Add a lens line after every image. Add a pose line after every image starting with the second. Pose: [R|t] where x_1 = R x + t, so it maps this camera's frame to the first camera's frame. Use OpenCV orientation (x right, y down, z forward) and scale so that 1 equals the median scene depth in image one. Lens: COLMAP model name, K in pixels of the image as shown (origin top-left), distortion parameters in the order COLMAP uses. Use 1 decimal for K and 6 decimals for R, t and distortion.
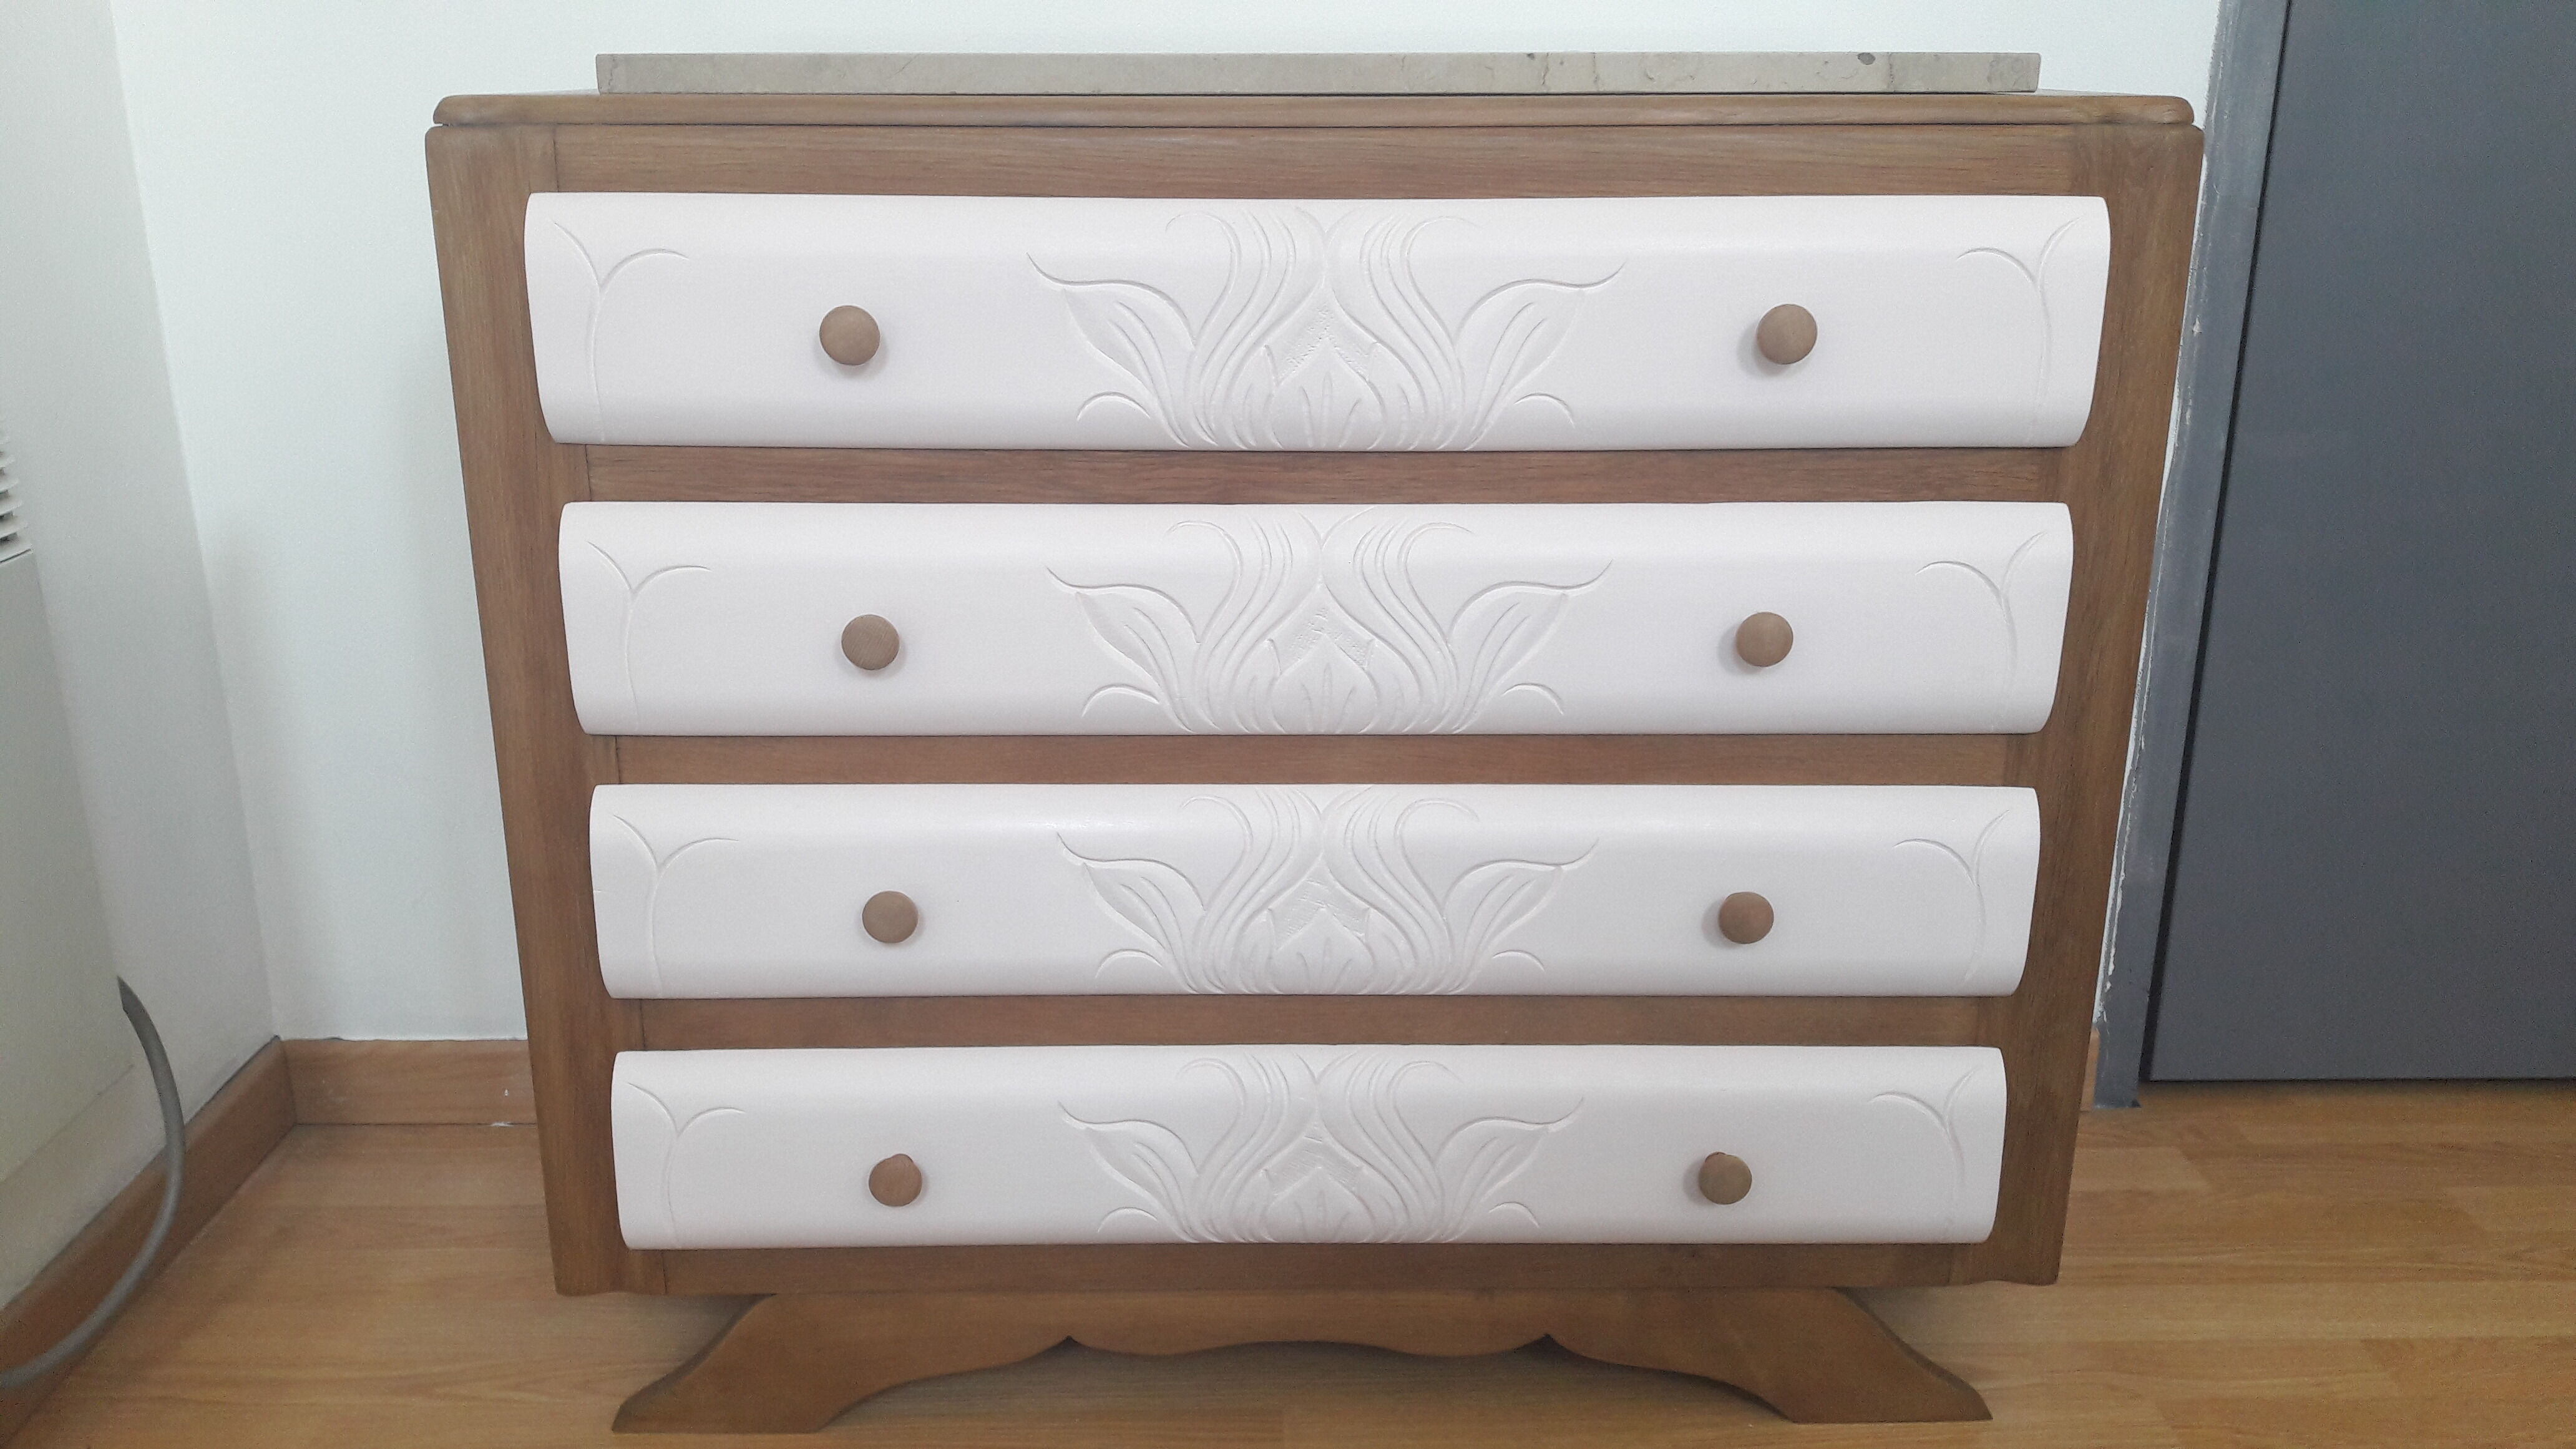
lens RADIAL K [[2191.2, 0, 1278.8], [0, 2191.2, 705.8], [0, 0, 1]] dist [0.068834, -0.139171]
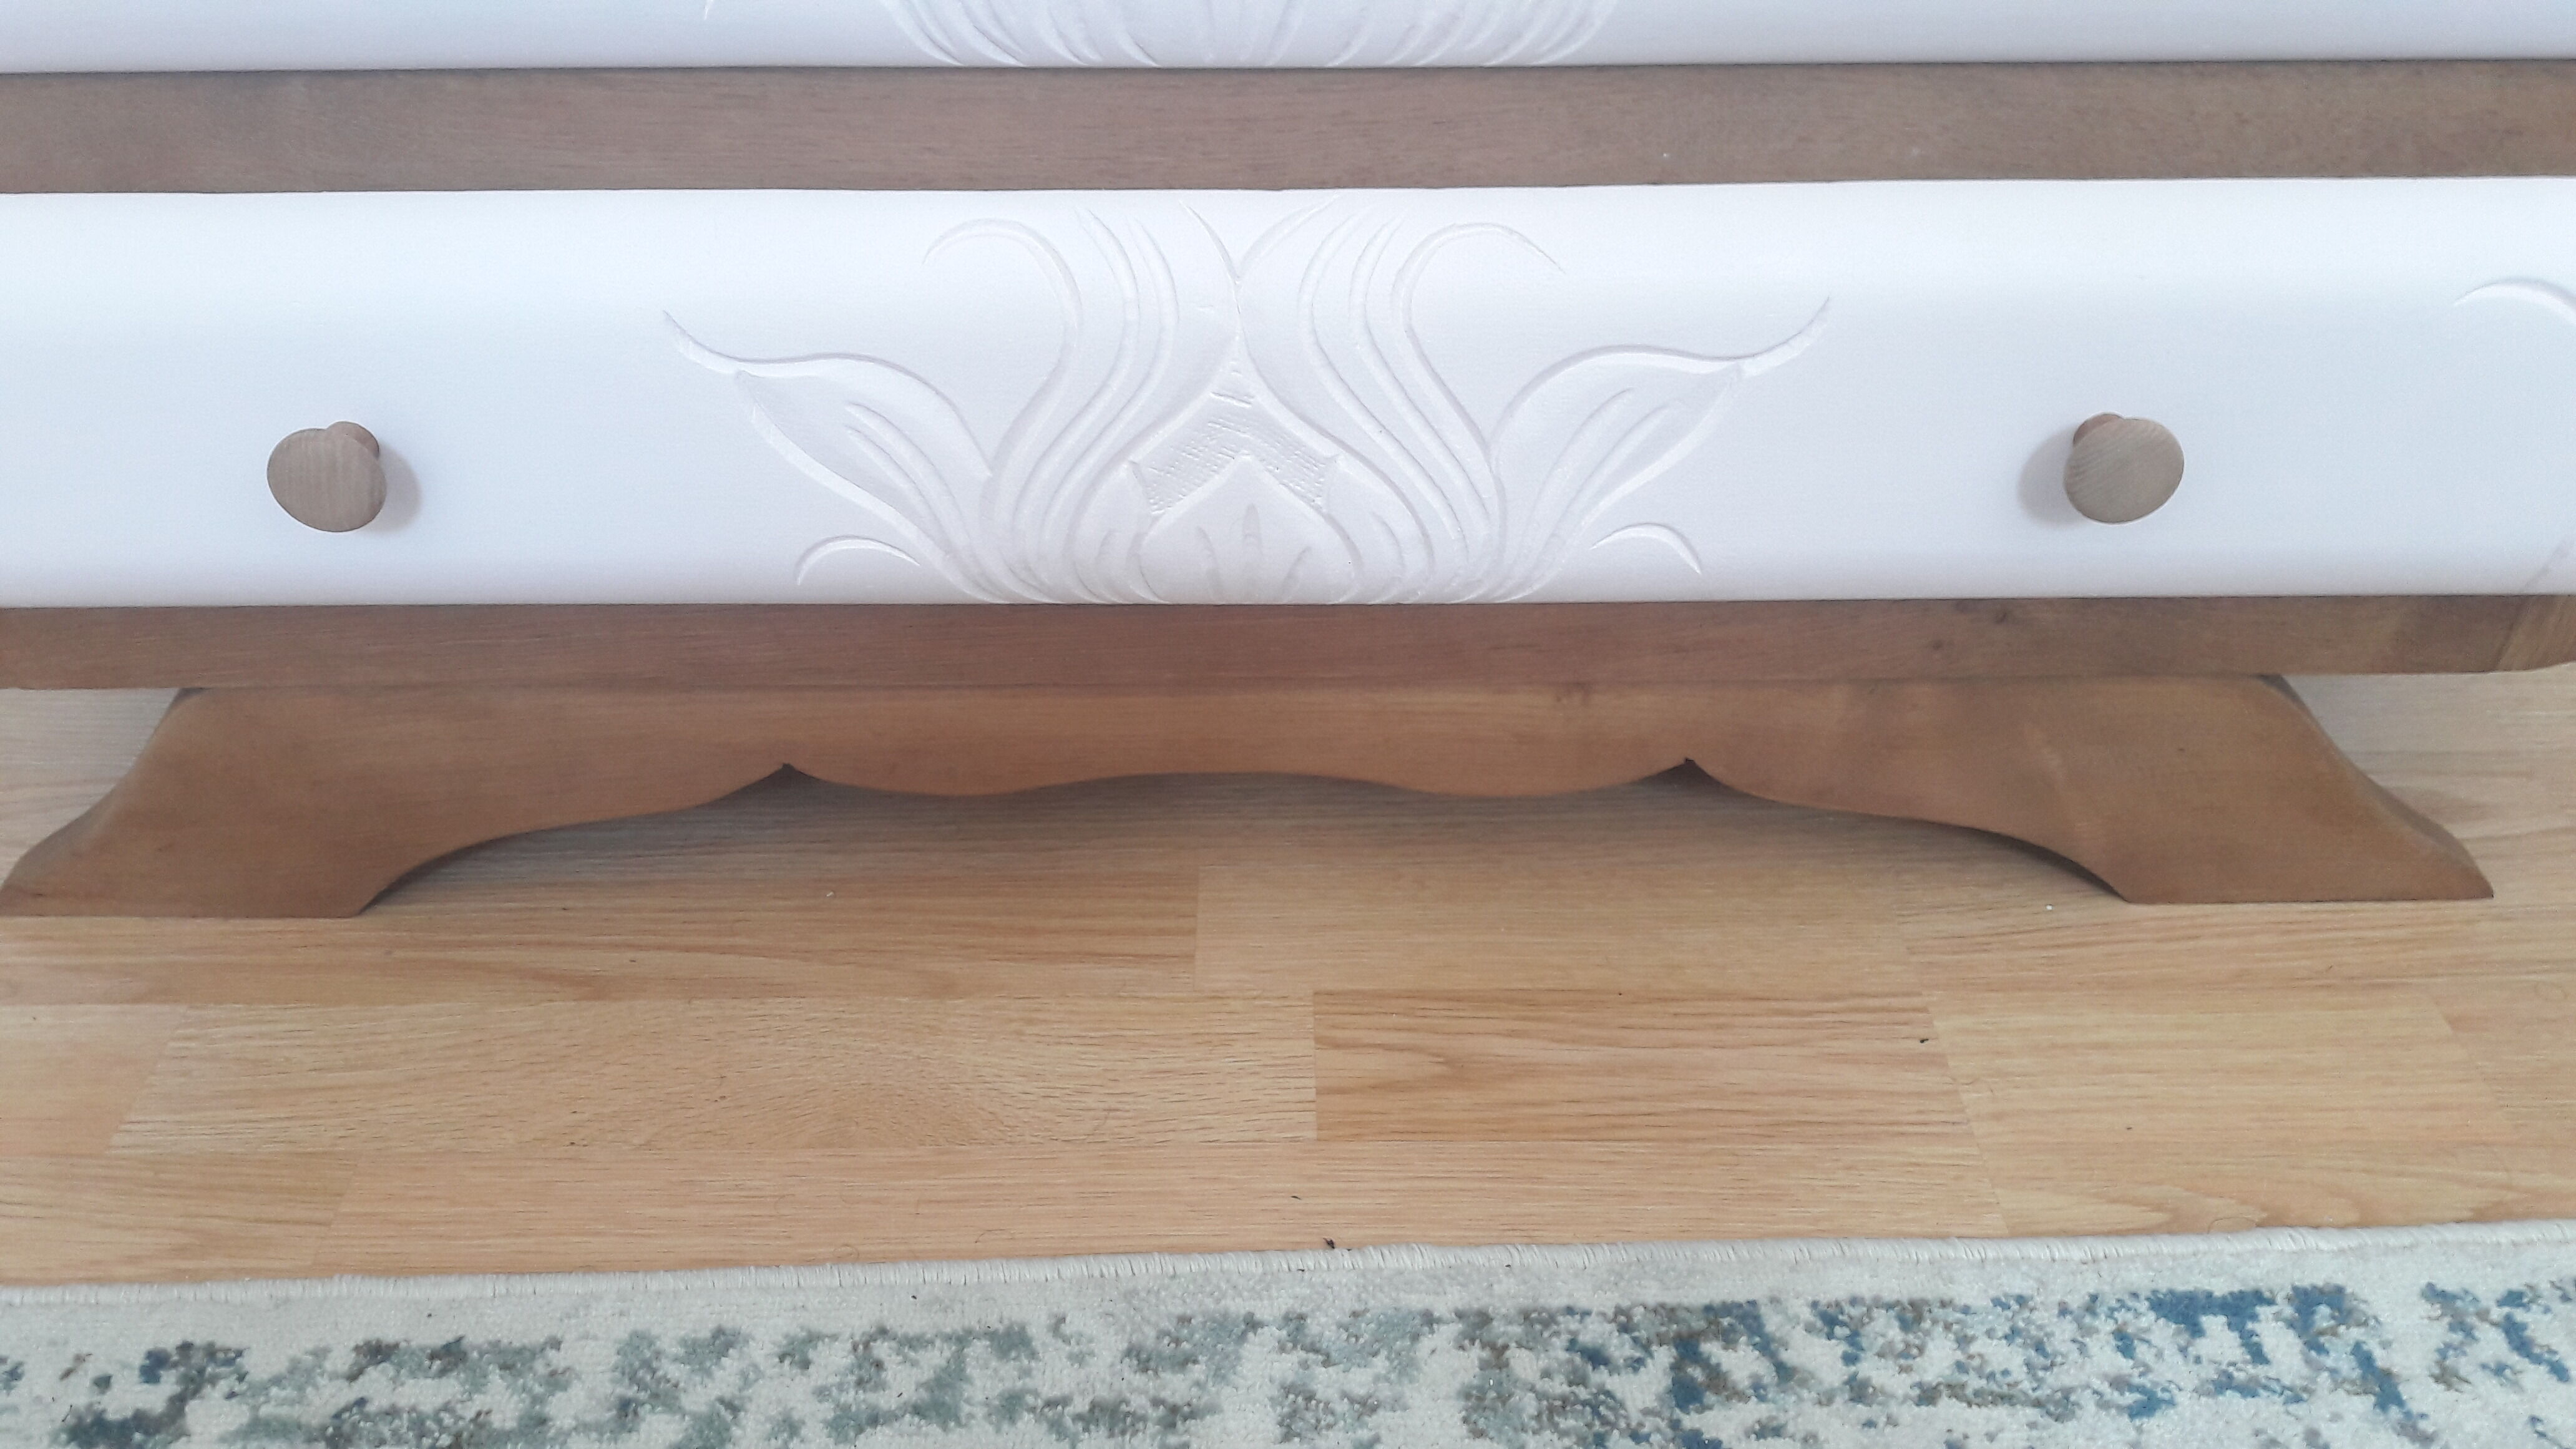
lens RADIAL K [[2191.2, 0, 1216.6], [0, 2191.2, 764.8], [0, 0, 1]] dist [0.068834, -0.139171]
pose [[0.999012, 0.005146, -0.044137, 0.034824], [0.010744, 0.935823, 0.352307, 0.110475], [0.043117, -0.352433, 0.934843, 0.559070]]
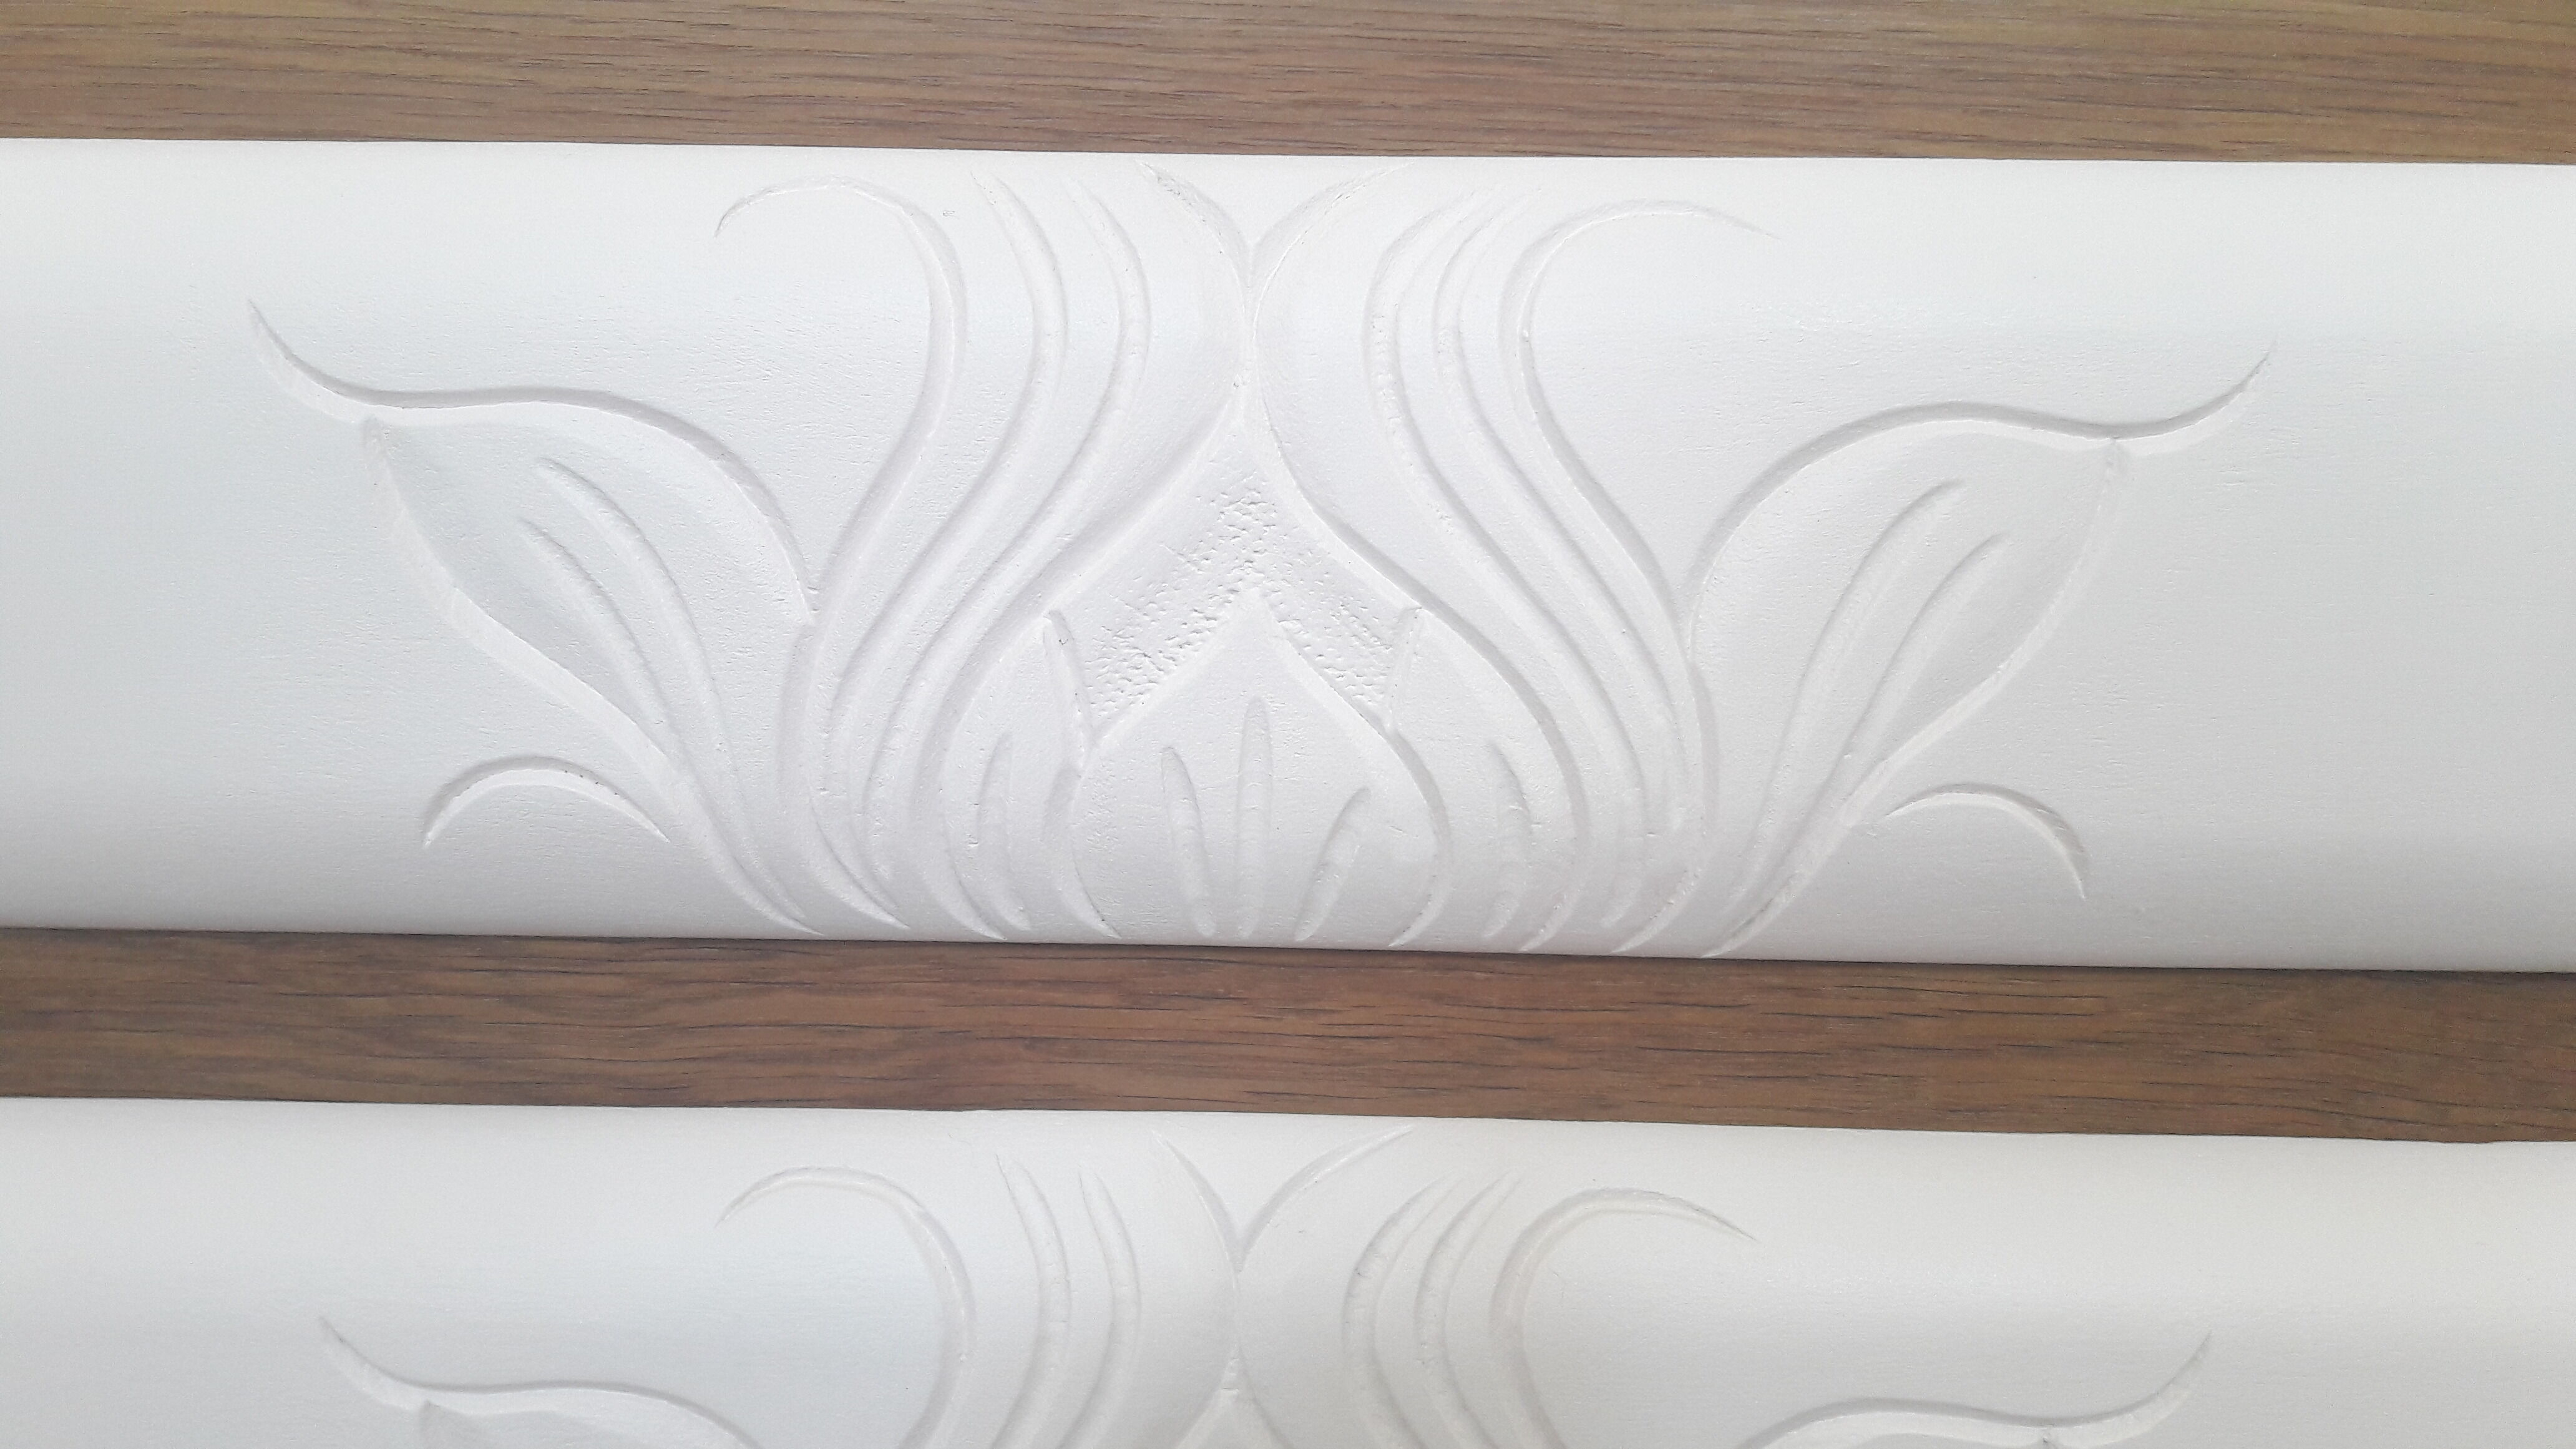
lens RADIAL K [[2191.2, 0, 1226.2], [0, 2191.2, 674.0], [0, 0, 1]] dist [0.068834, -0.139171]
pose [[0.998899, 0.013016, -0.045066, 0.029407], [-0.020336, 0.985916, -0.165999, -0.098679], [0.042271, 0.166732, 0.985096, 0.654688]]
